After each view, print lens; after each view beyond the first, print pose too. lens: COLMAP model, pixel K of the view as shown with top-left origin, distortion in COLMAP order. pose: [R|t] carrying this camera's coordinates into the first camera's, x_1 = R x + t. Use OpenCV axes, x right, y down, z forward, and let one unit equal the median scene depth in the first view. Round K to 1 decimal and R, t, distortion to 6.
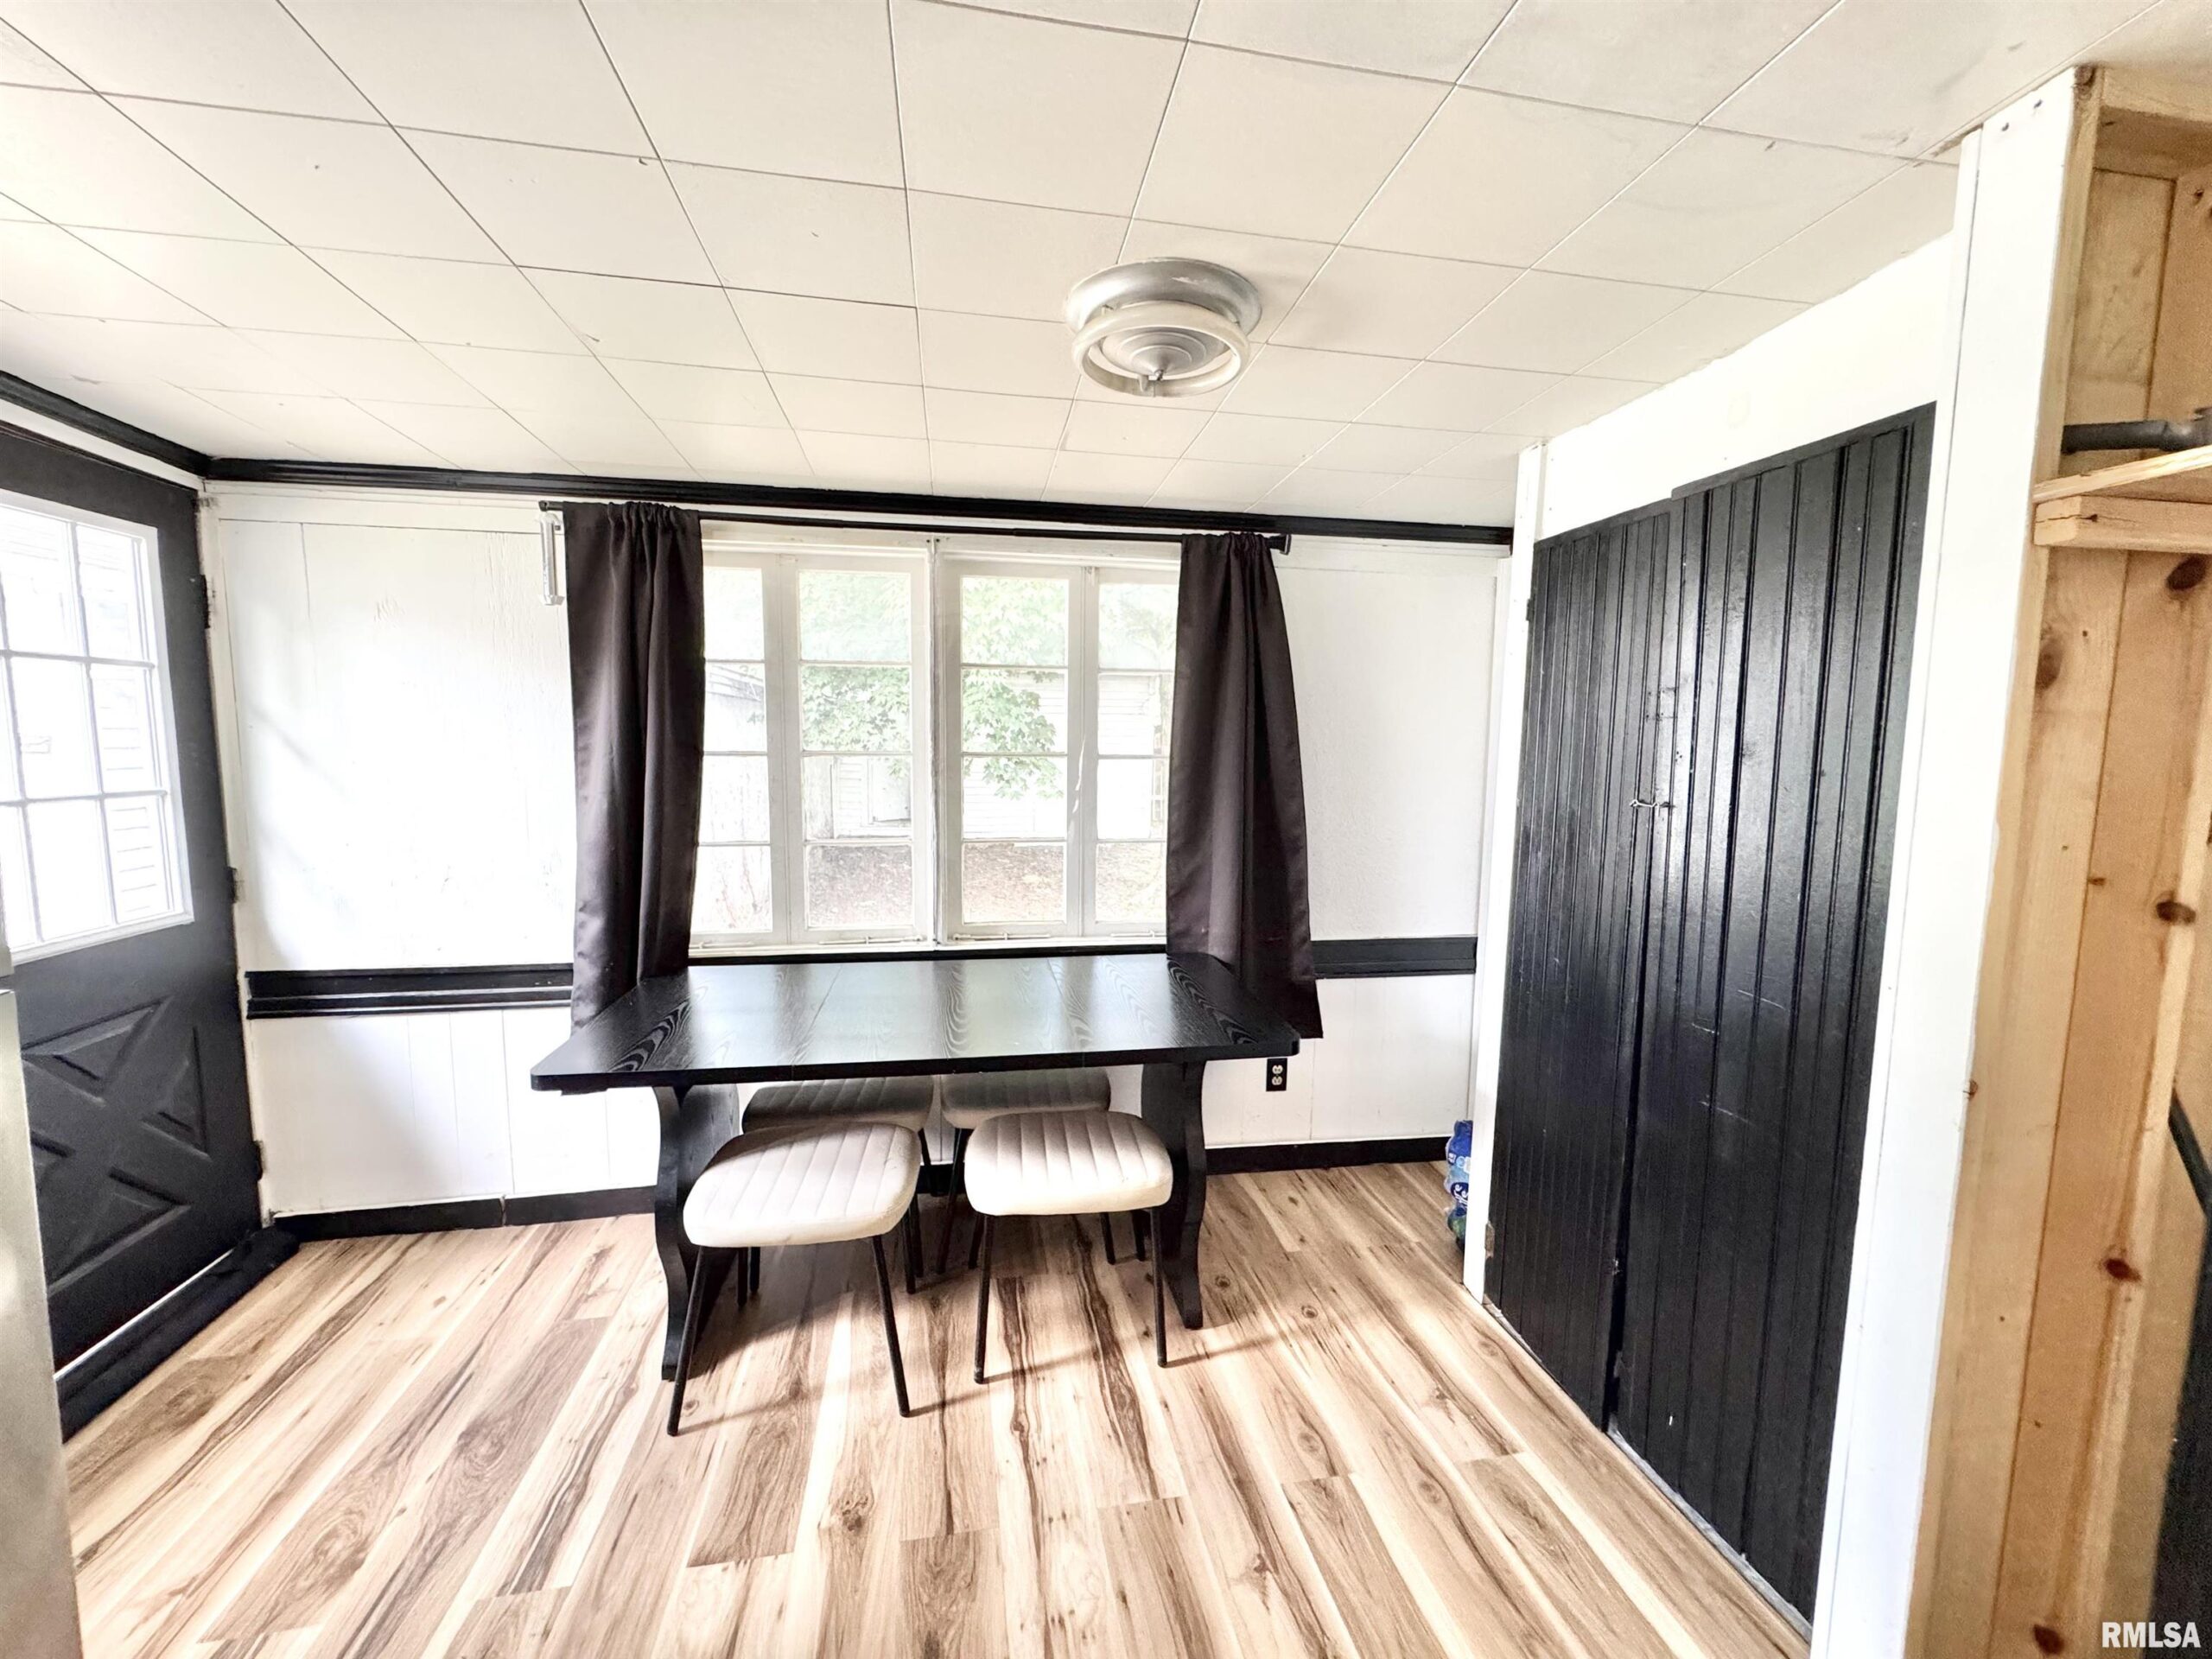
lens RADIAL K [[880.5, 0, 1104.2], [0, 880.5, 826.1], [0, 0, 1]] dist [-0.001363, -0.000226]
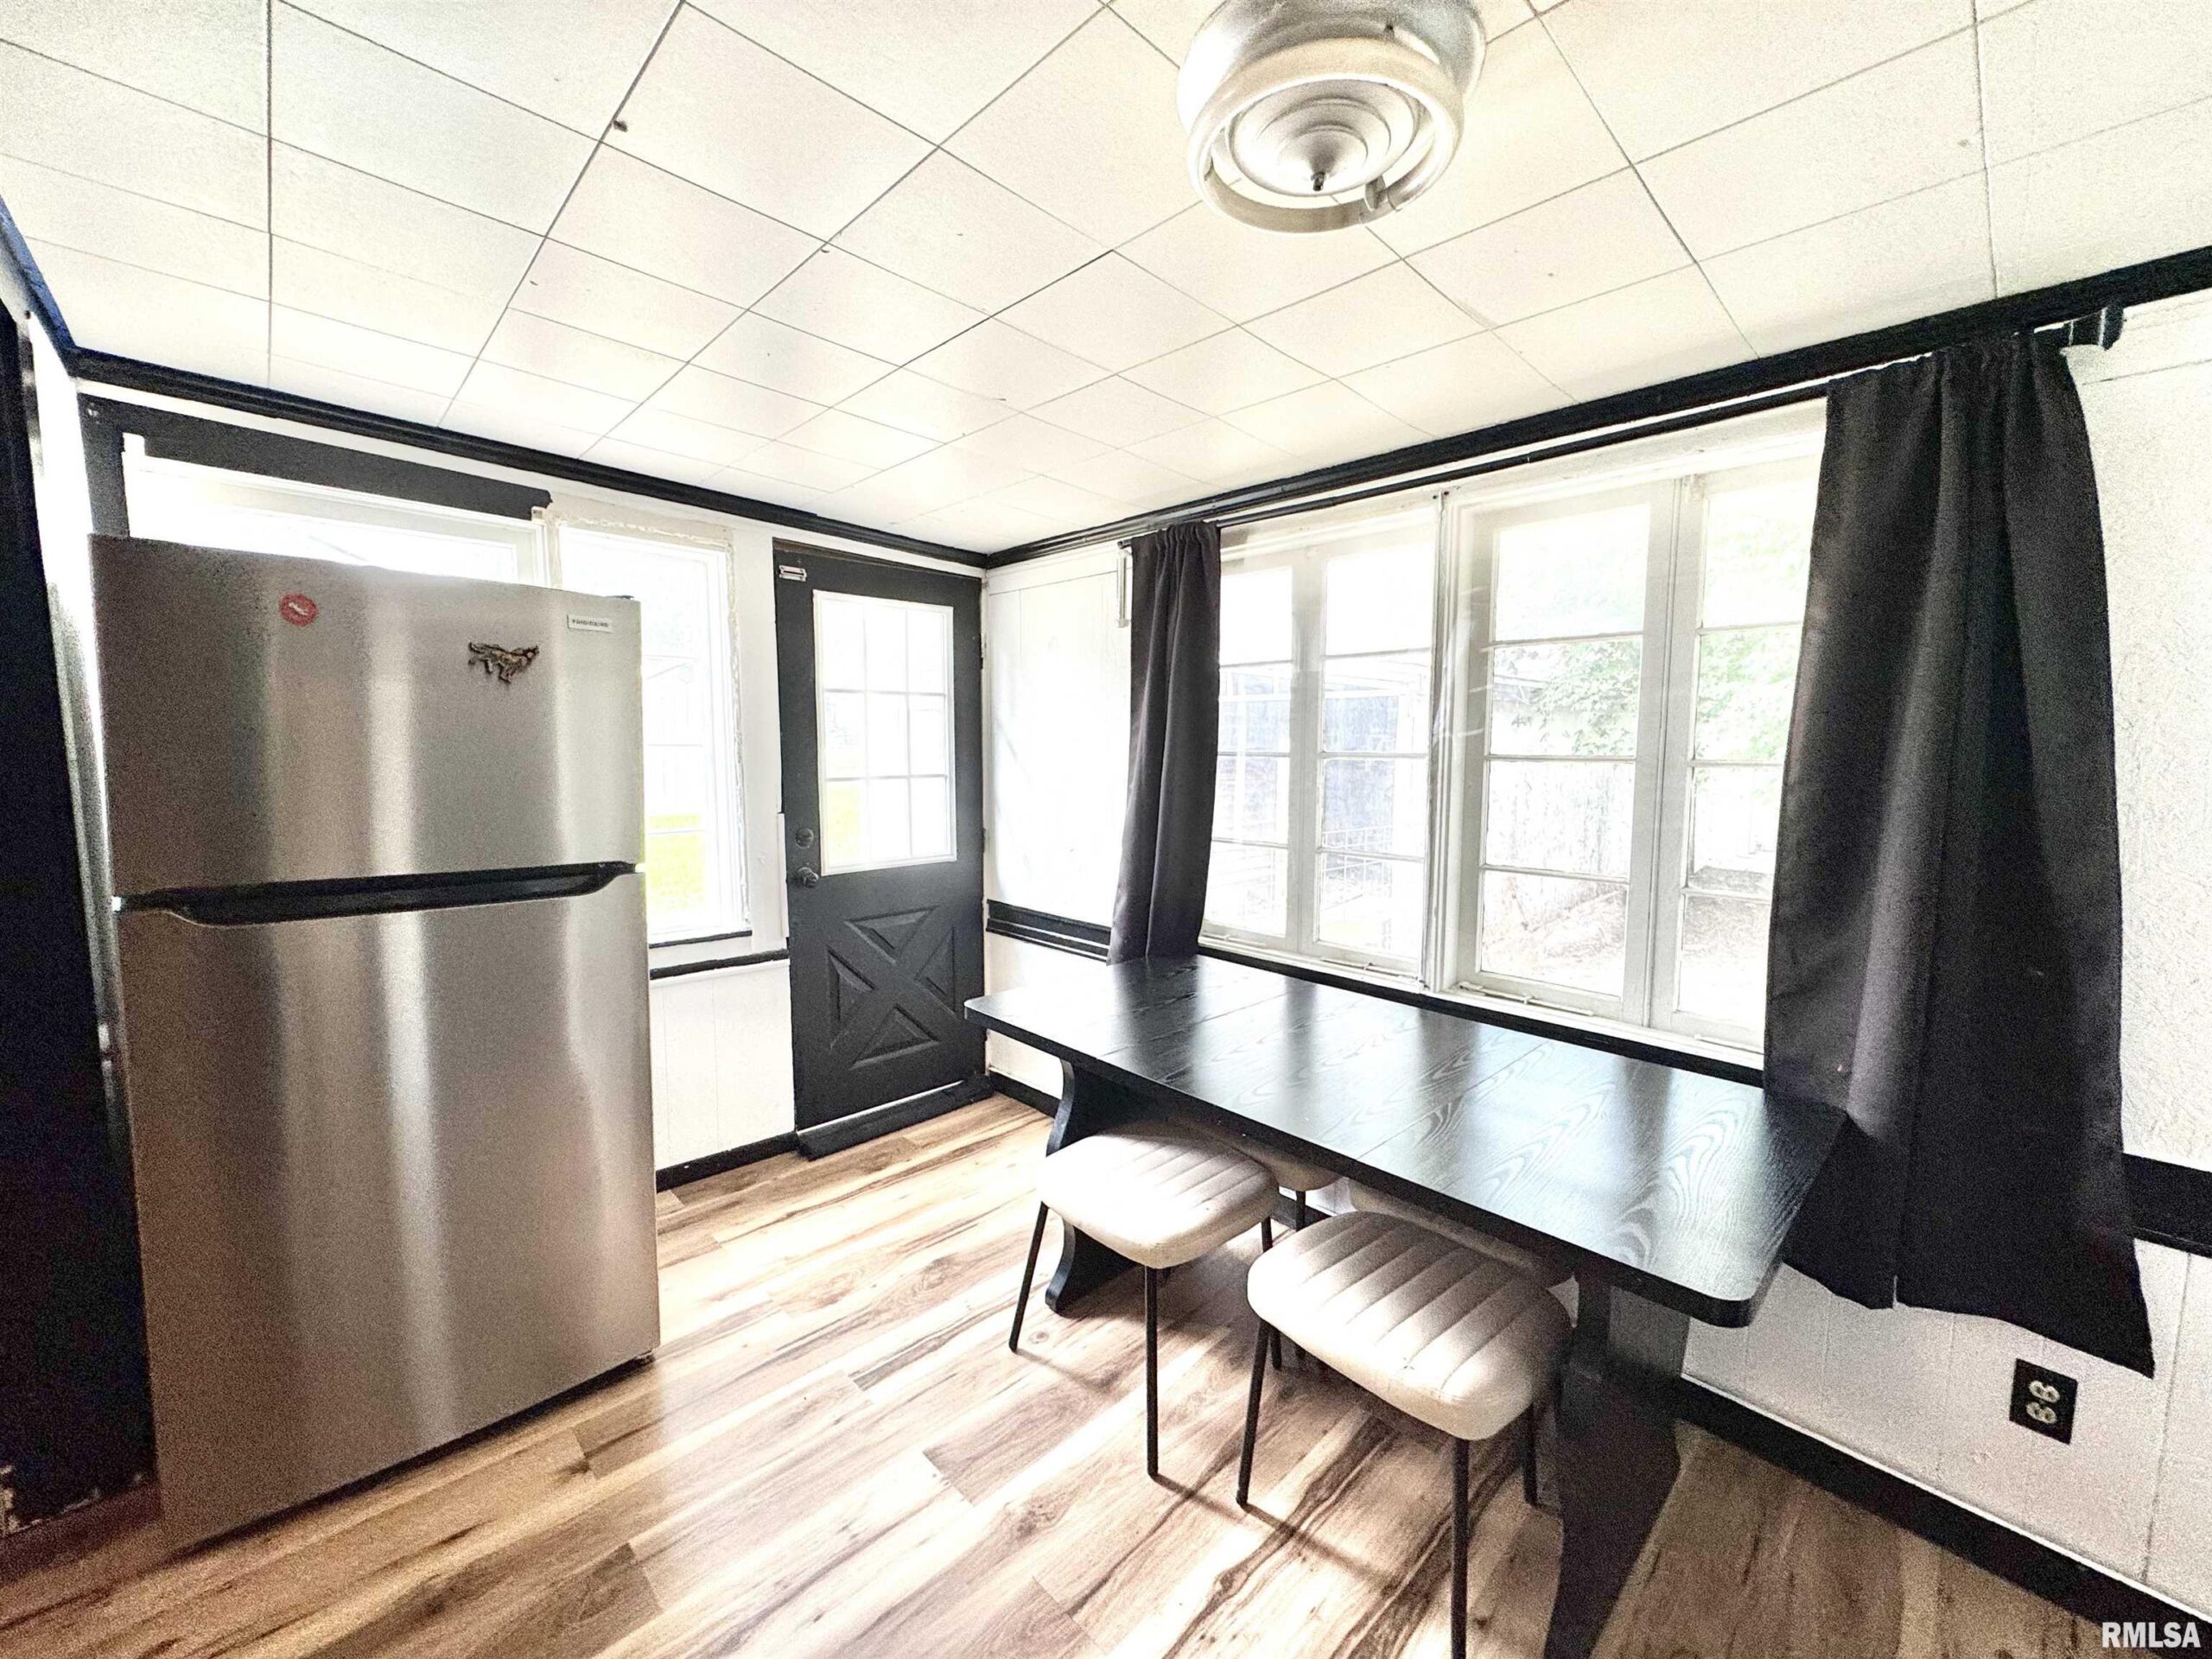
lens RADIAL K [[880.5, 0, 1107.2], [0, 880.5, 825.5], [0, 0, 1]] dist [-0.001363, -0.000226]
pose [[0.560360, 0.070461, -0.825246, 0.378202], [-0.082534, 0.996166, 0.029012, -0.019100], [0.824127, 0.051853, 0.564027, 0.345295]]
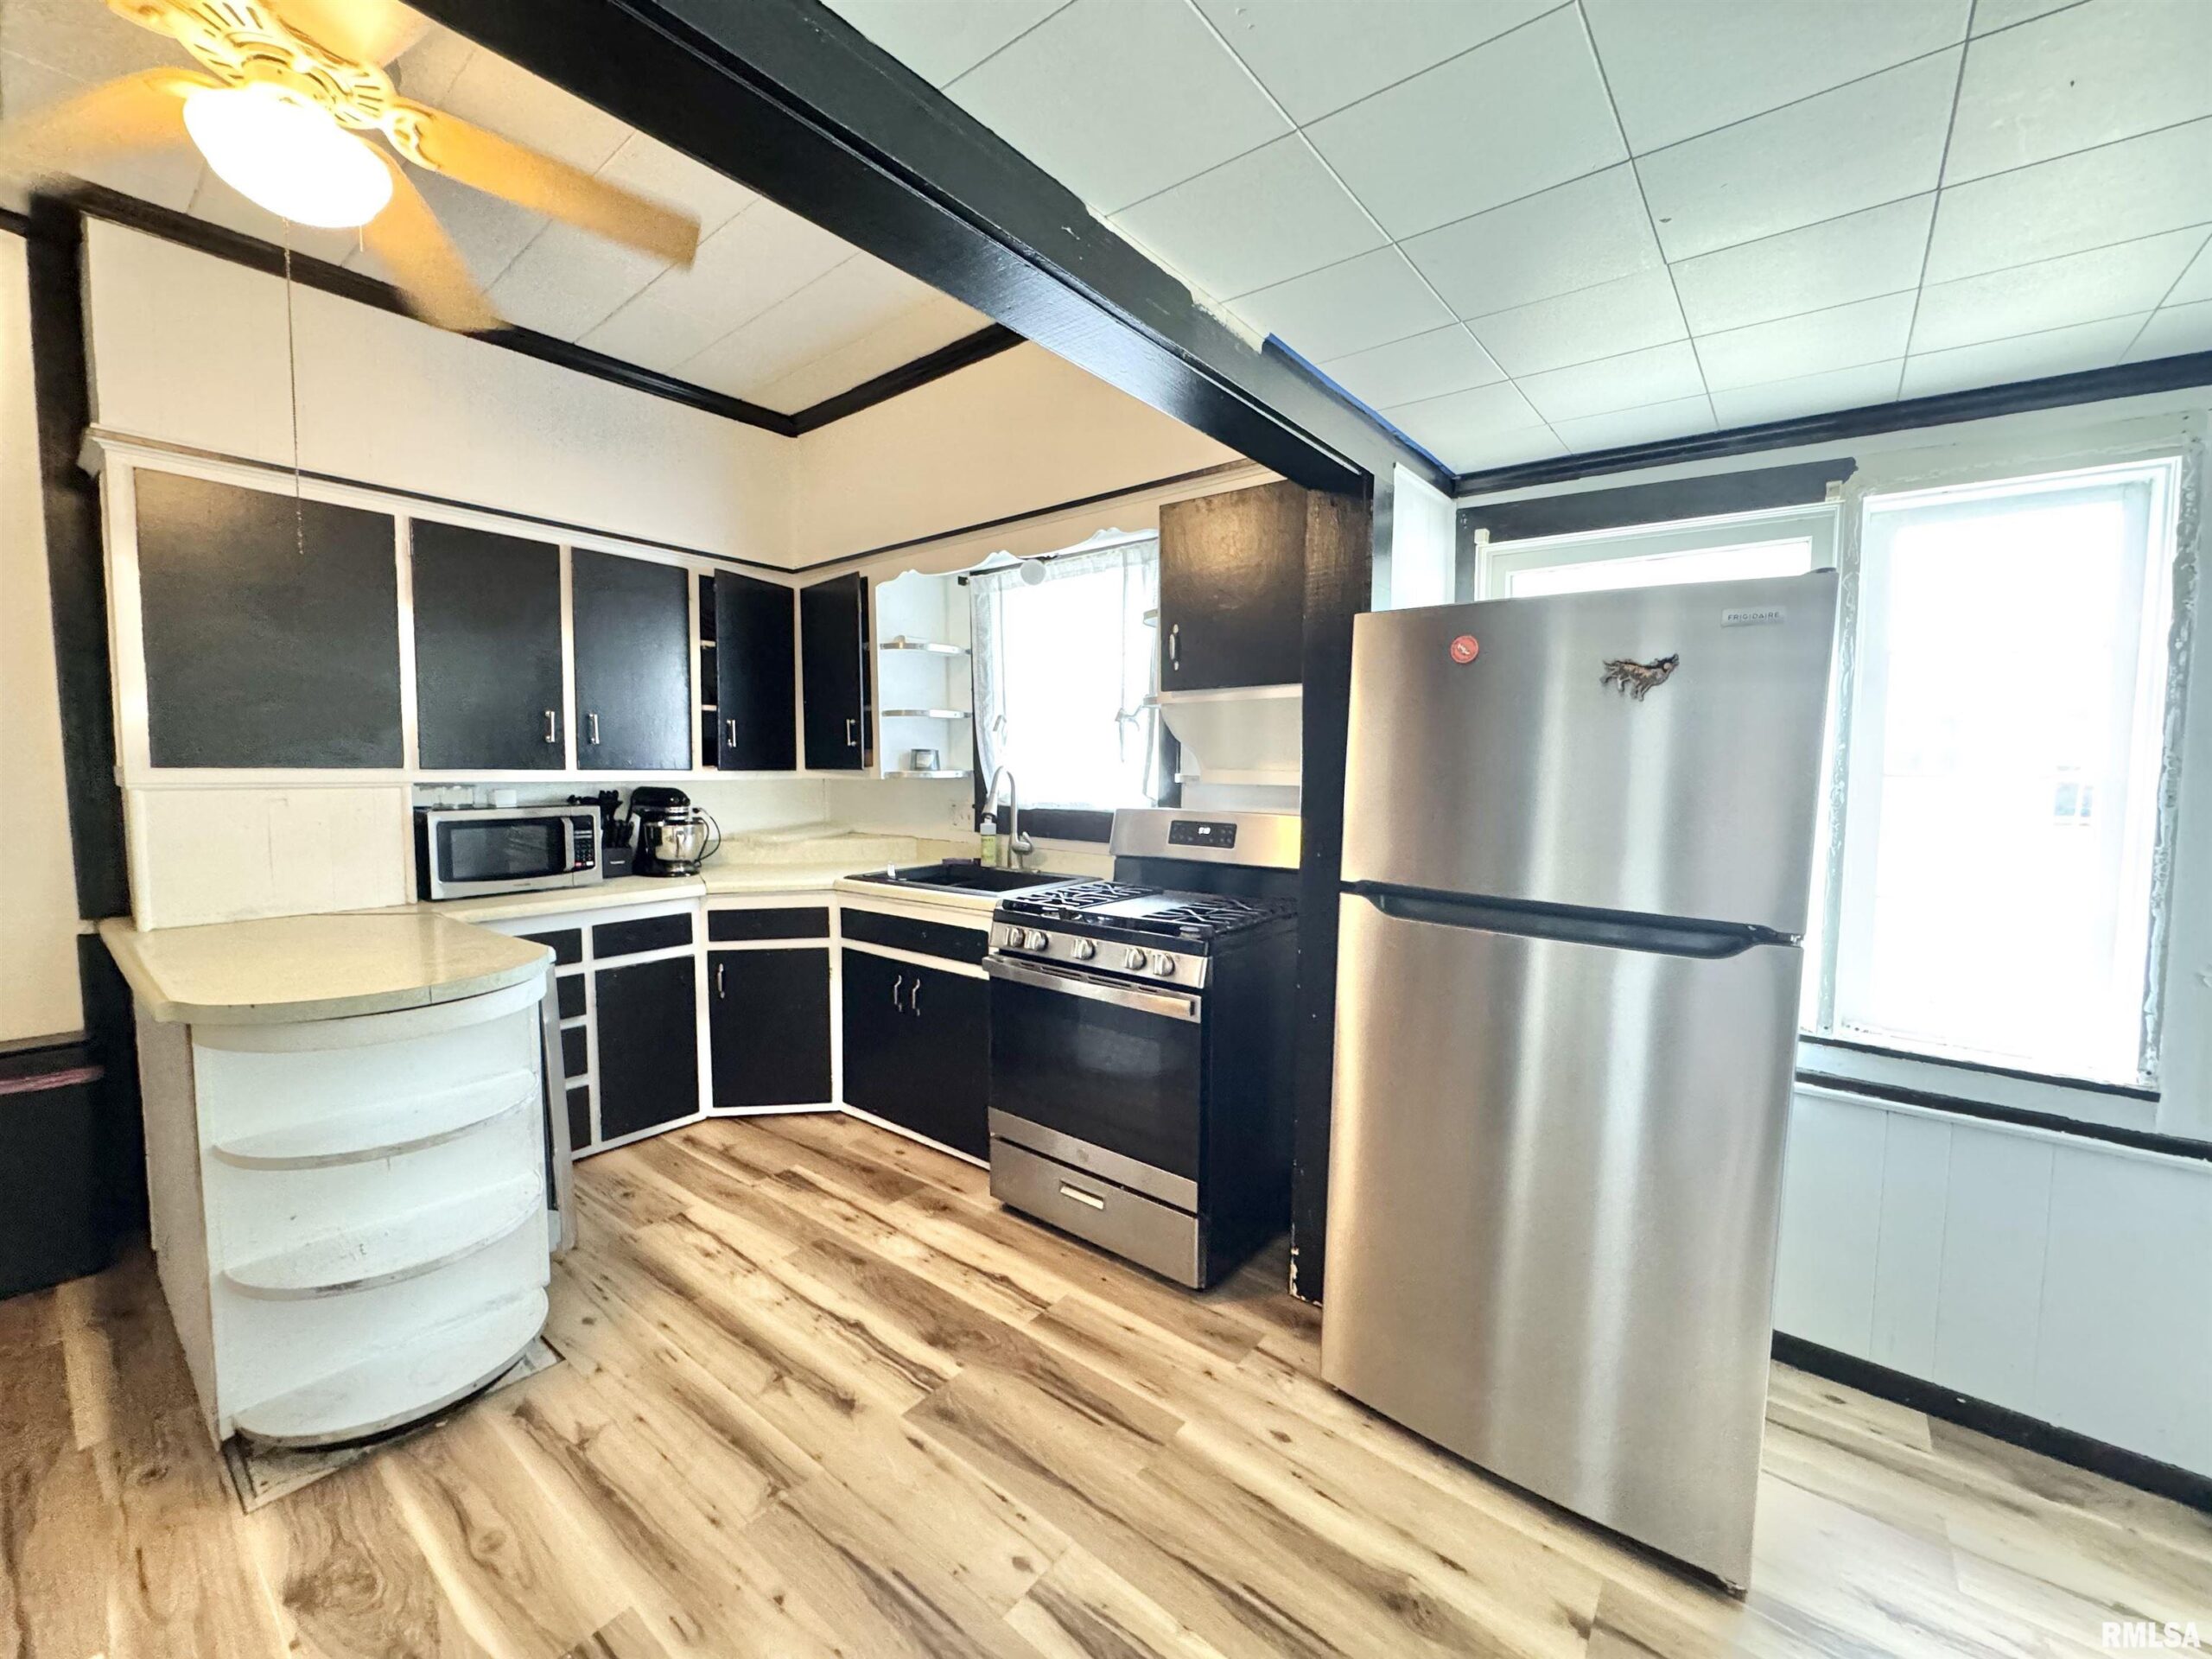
lens RADIAL K [[880.5, 0, 1110.2], [0, 880.5, 821.7], [0, 0, 1]] dist [-0.001363, -0.000226]
pose [[-0.752308, 0.026244, -0.658288, 0.199187], [-0.082214, 0.987656, 0.133331, -0.042343], [0.653661, 0.154427, -0.740864, 0.586615]]
